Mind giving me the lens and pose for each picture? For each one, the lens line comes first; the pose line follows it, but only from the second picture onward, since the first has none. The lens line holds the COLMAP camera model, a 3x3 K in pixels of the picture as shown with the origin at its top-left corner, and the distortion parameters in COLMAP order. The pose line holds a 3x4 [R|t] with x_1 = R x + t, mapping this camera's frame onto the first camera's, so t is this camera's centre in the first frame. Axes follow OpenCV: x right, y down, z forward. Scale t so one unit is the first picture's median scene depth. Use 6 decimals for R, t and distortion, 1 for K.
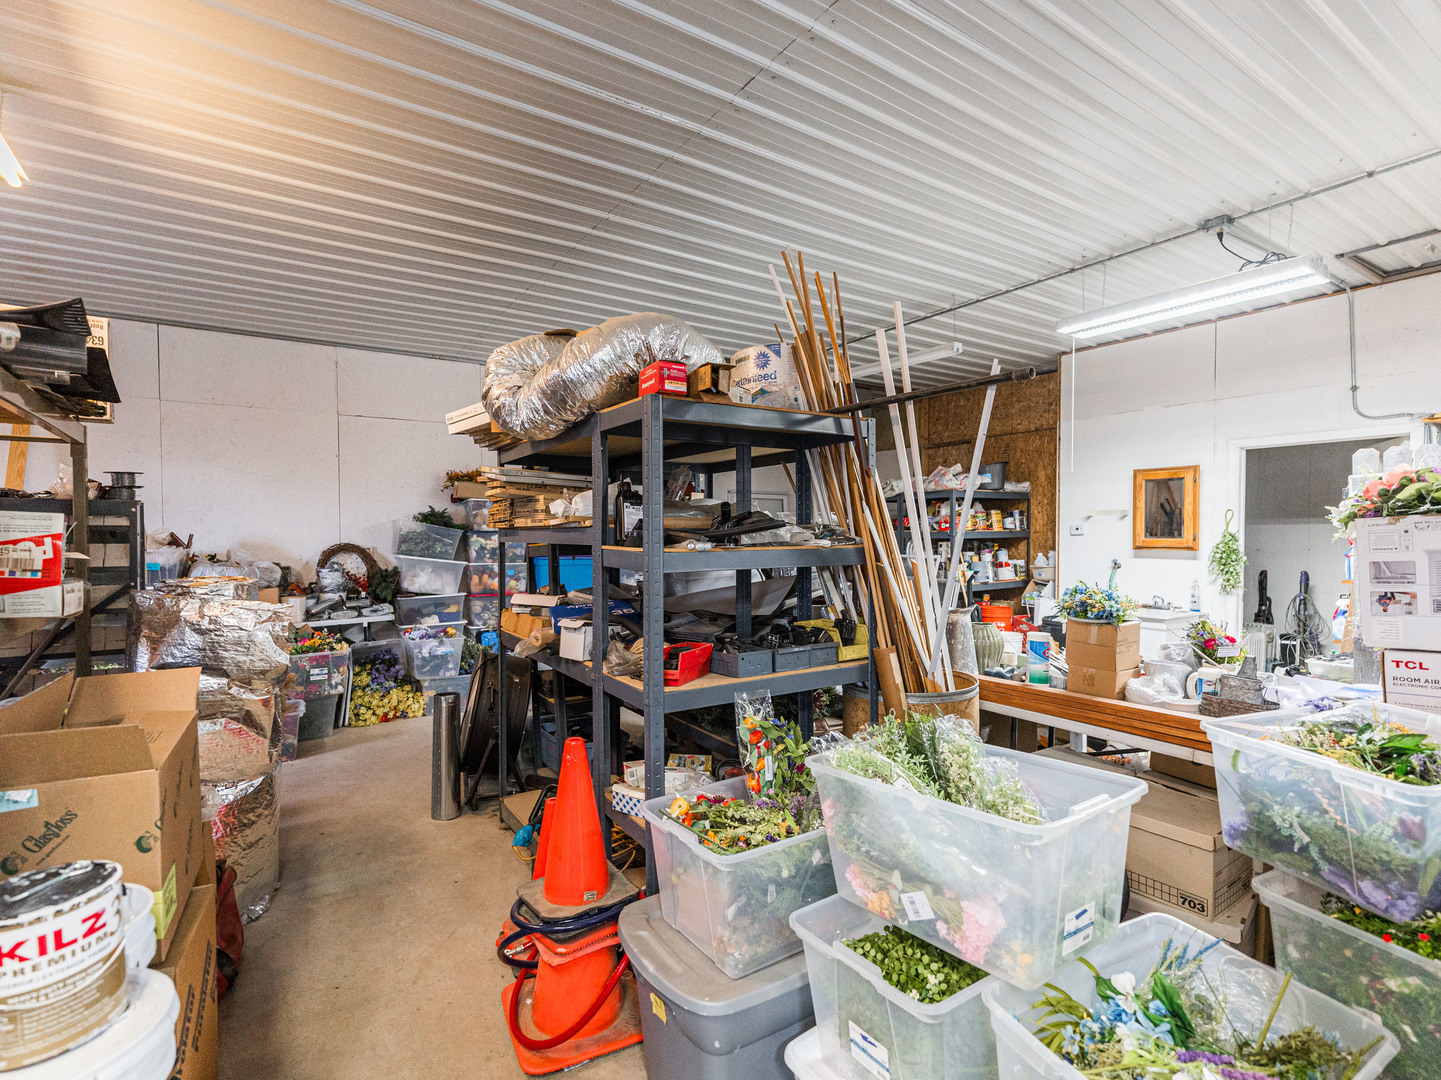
lens RADIAL K [[695.1, 0, 718.8], [0, 695.1, 529.3], [0, 0, 1]] dist [0.001306, 0.000341]
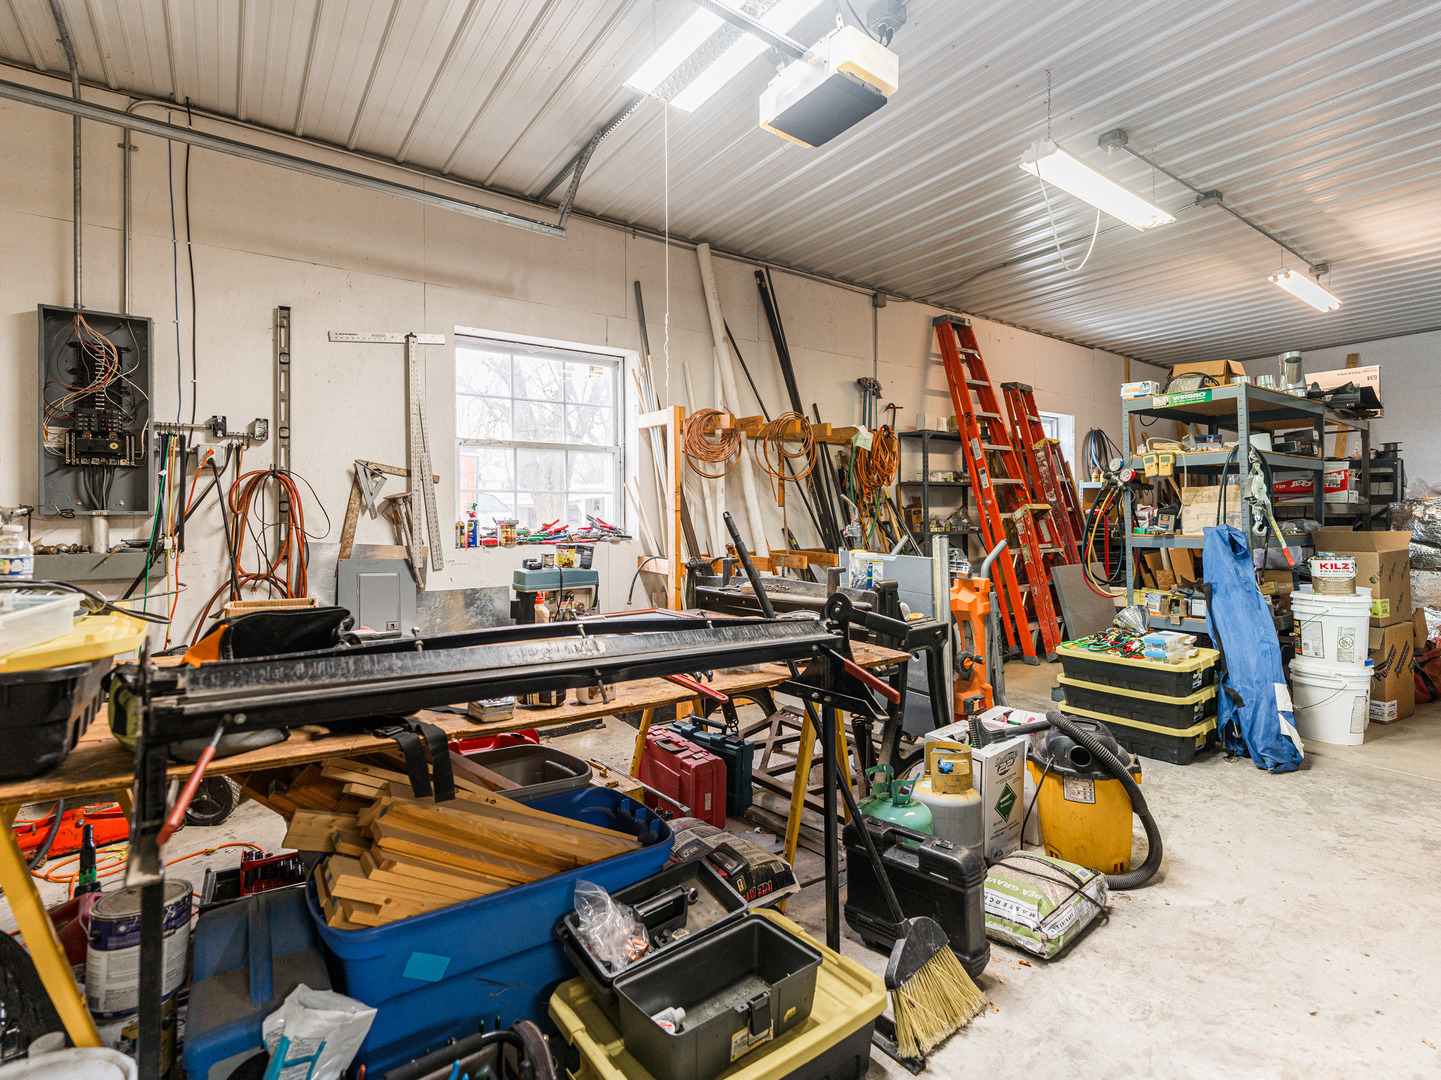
lens RADIAL K [[695.1, 0, 718.8], [0, 695.1, 529.3], [0, 0, 1]] dist [0.001306, 0.000341]
pose [[0.041787, 0.015119, -0.999012, 0.917162], [0.008684, 0.999842, 0.015495, 0.102801], [0.999089, -0.009323, 0.041649, -0.855086]]
